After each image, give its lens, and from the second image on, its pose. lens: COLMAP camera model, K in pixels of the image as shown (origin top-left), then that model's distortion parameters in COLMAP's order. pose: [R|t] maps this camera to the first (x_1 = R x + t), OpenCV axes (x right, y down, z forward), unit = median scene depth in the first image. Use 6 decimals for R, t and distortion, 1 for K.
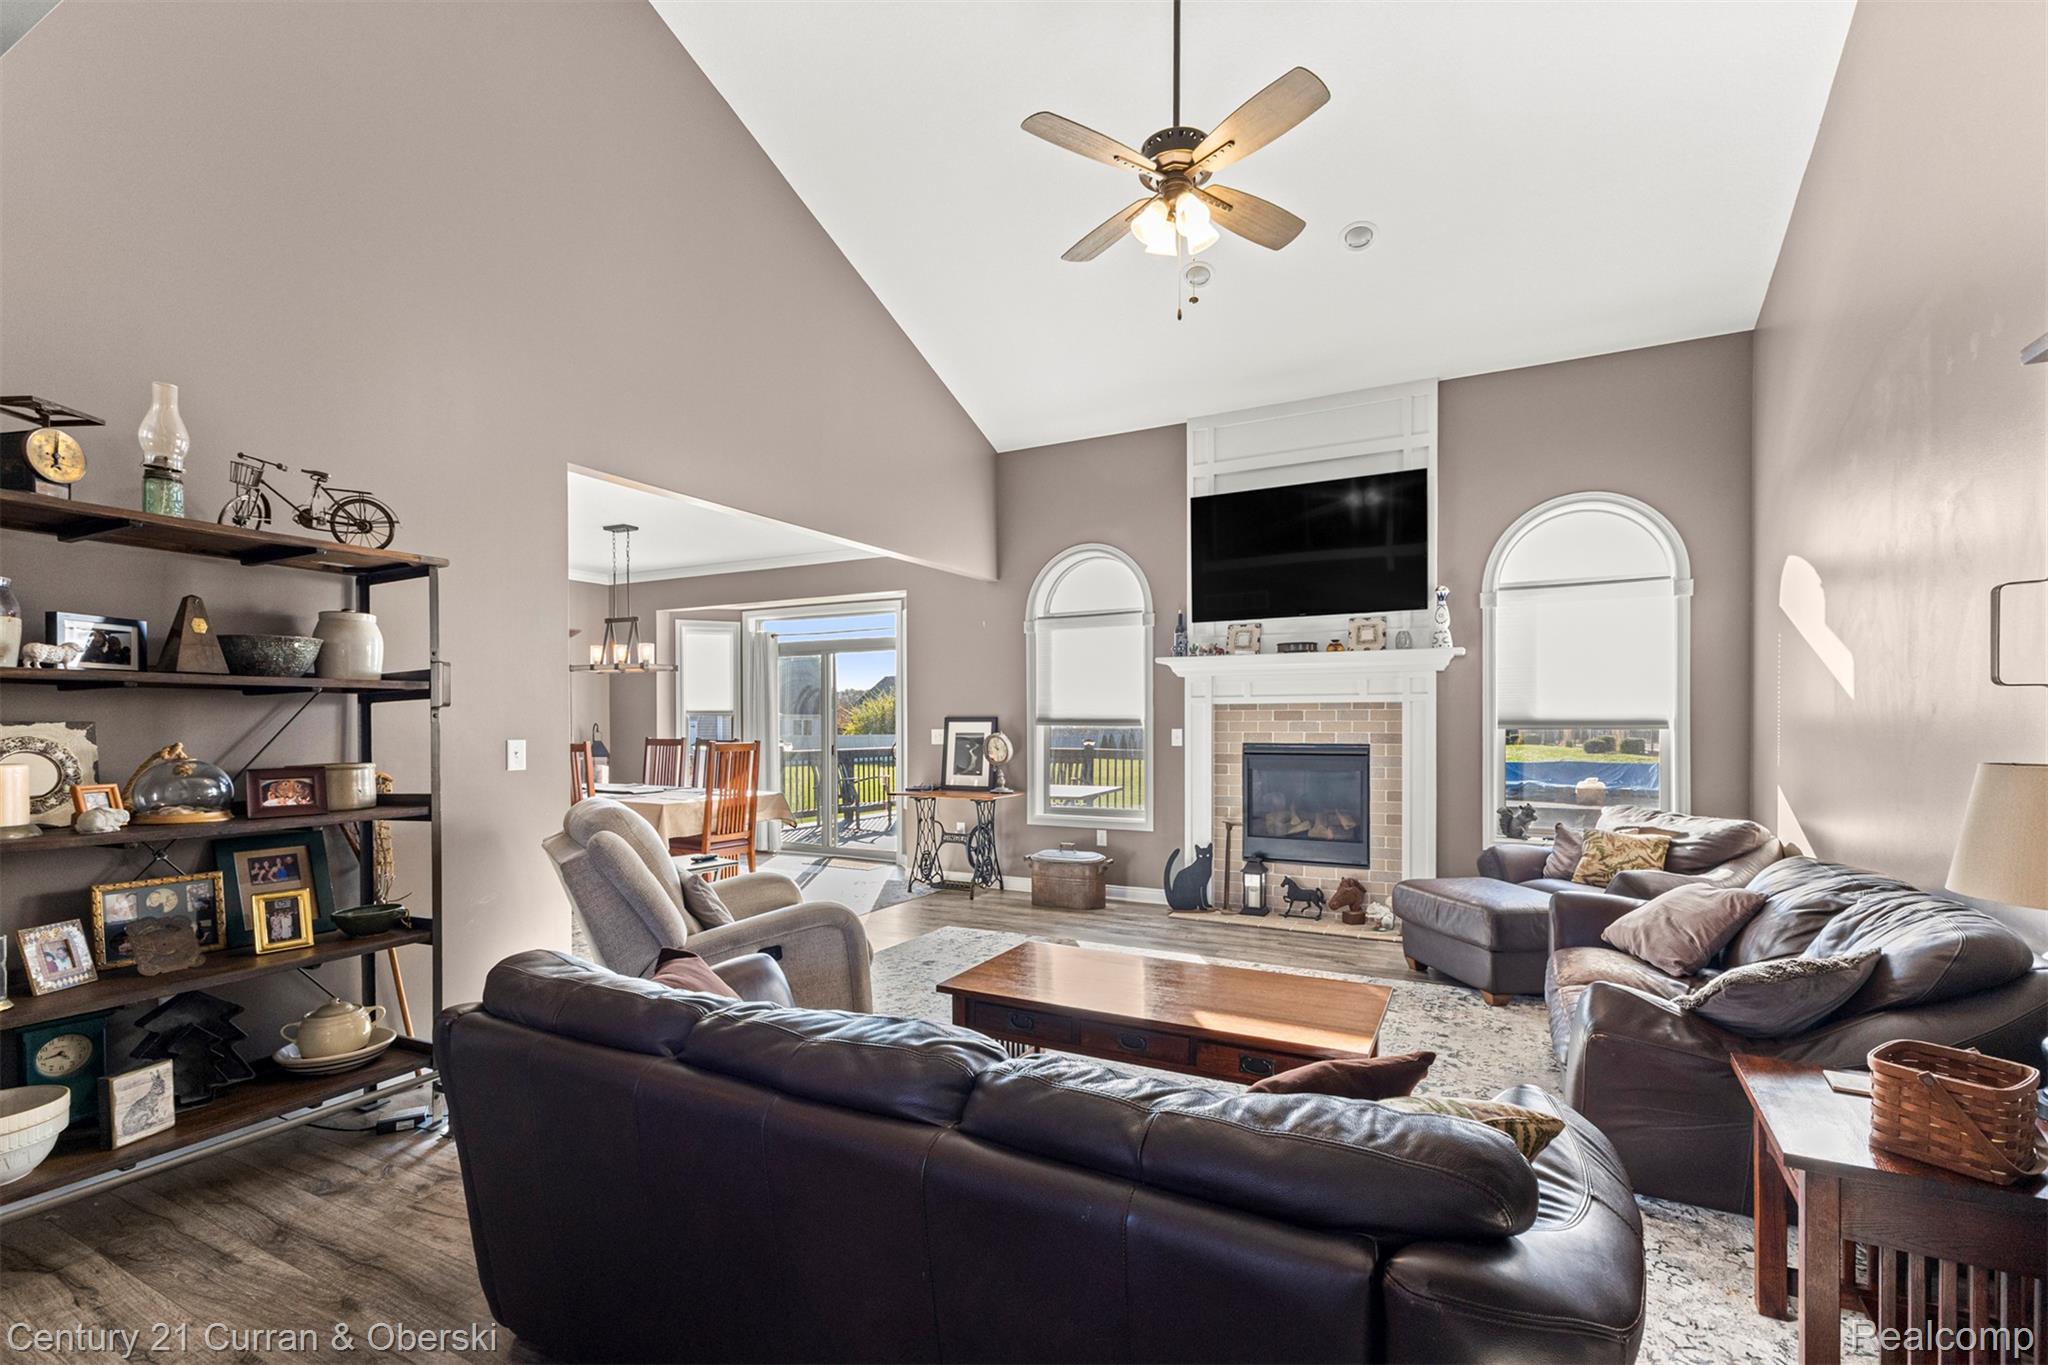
lens RADIAL K [[898.2, 0, 1028.4], [0, 898.2, 729.6], [0, 0, 1]] dist [0.000072, 0.000071]
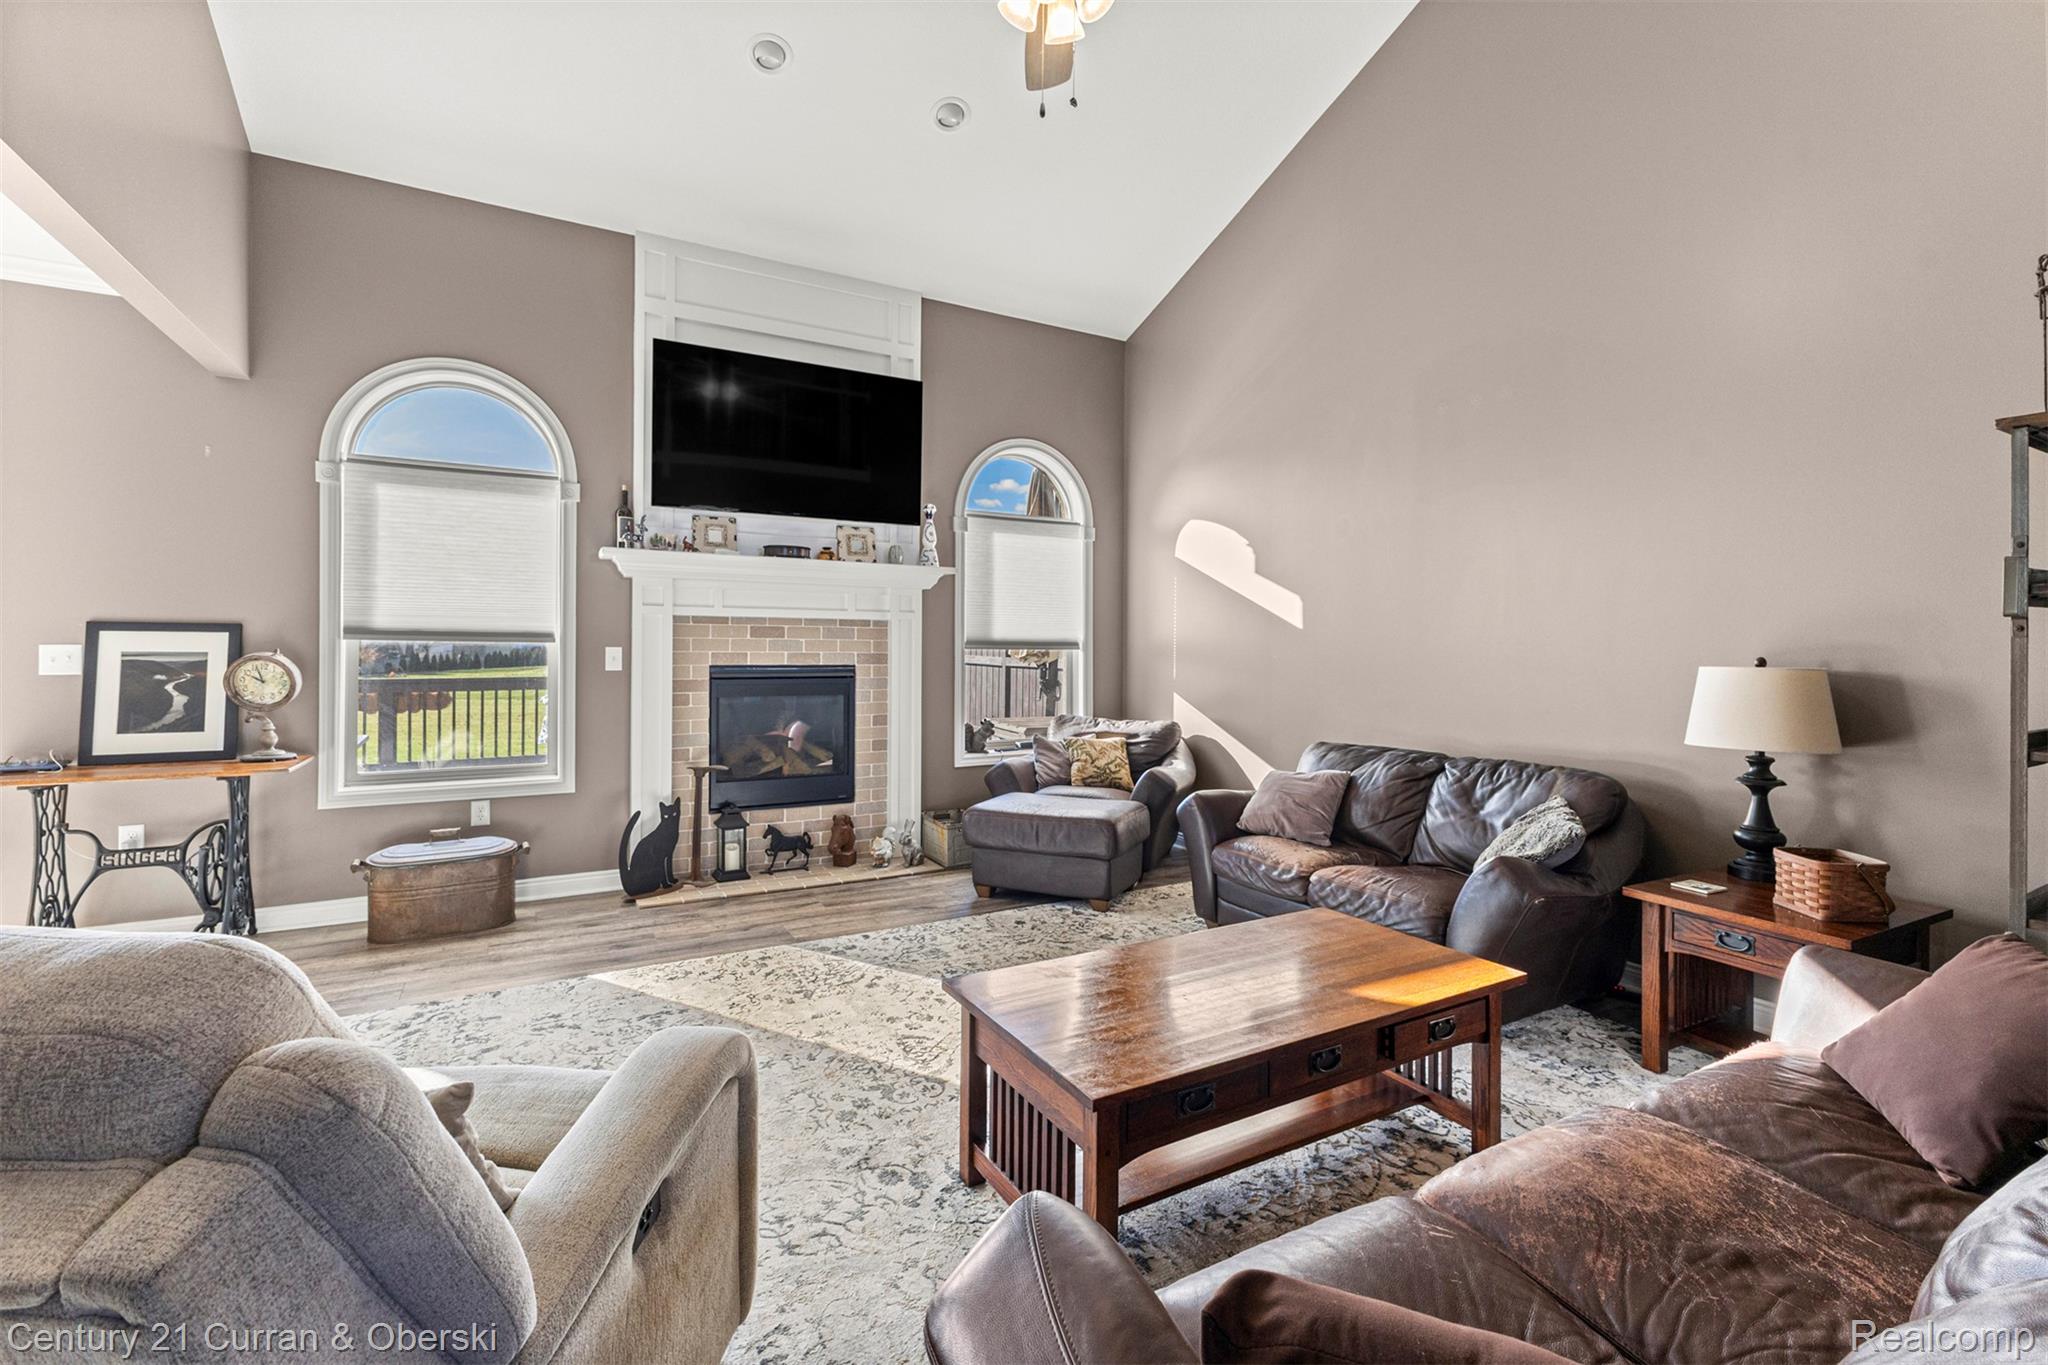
lens RADIAL K [[895.4, 0, 1032.4], [0, 895.4, 643.5], [0, 0, 1]] dist [0.000267, 0.000200]
pose [[0.542758, 0.010276, 0.839826, -0.271599], [-0.001680, 0.999936, -0.011150, 0.003926], [-0.839888, 0.004641, 0.542740, 0.333646]]
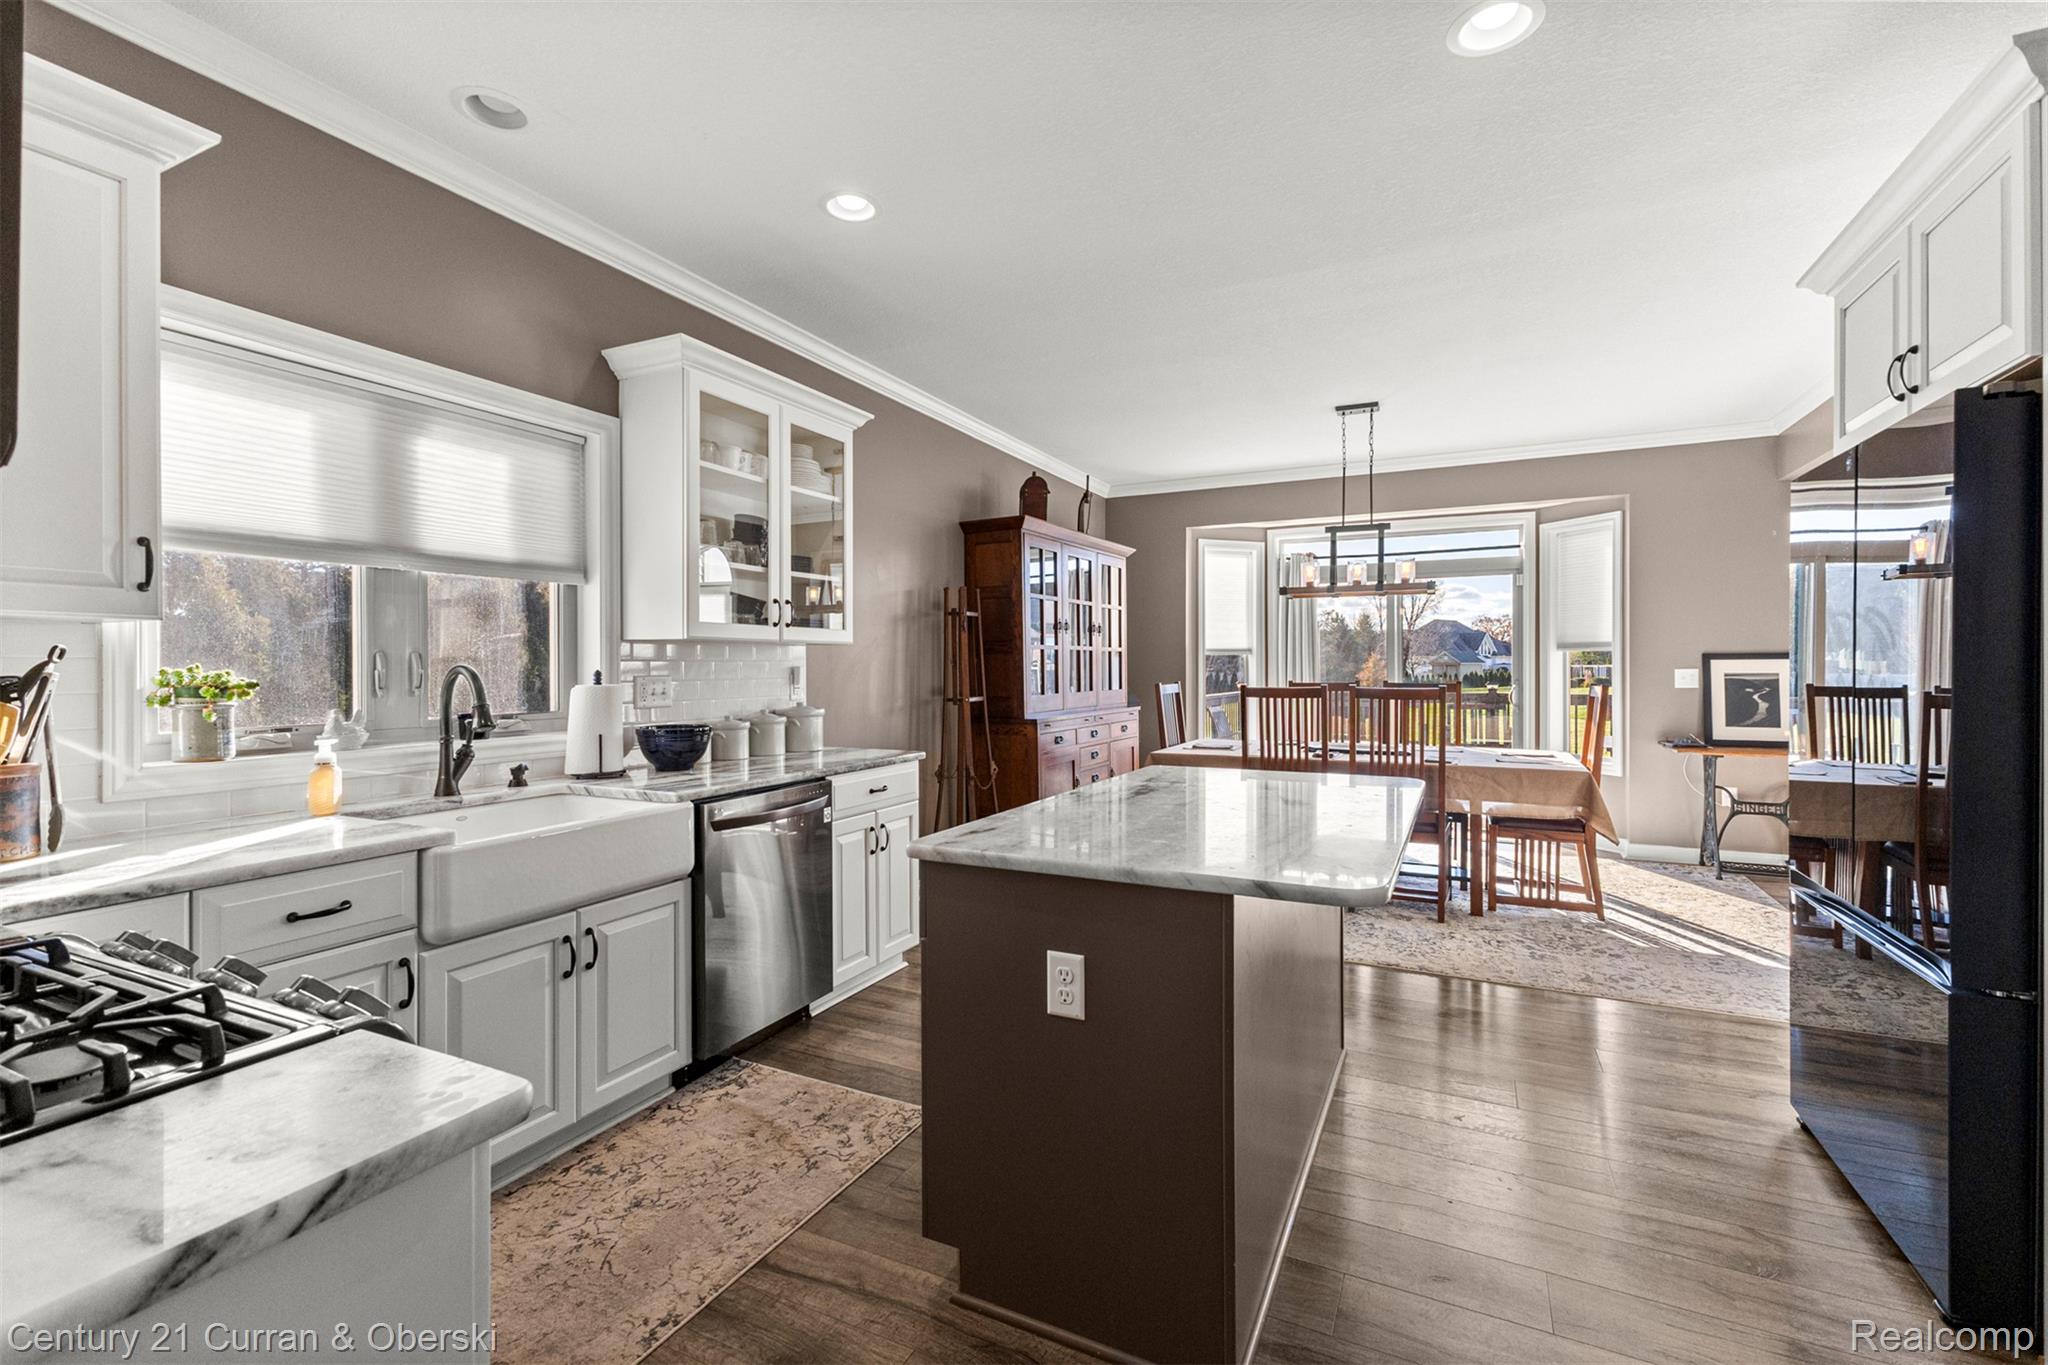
lens RADIAL K [[895.4, 0, 1032.4], [0, 895.4, 643.5], [0, 0, 1]] dist [0.000267, 0.000200]
pose [[0.999476, 0.004222, 0.032095, -0.849686], [-0.002948, 0.999210, -0.039642, 0.012155], [-0.032237, 0.039527, 0.998698, 0.271976]]
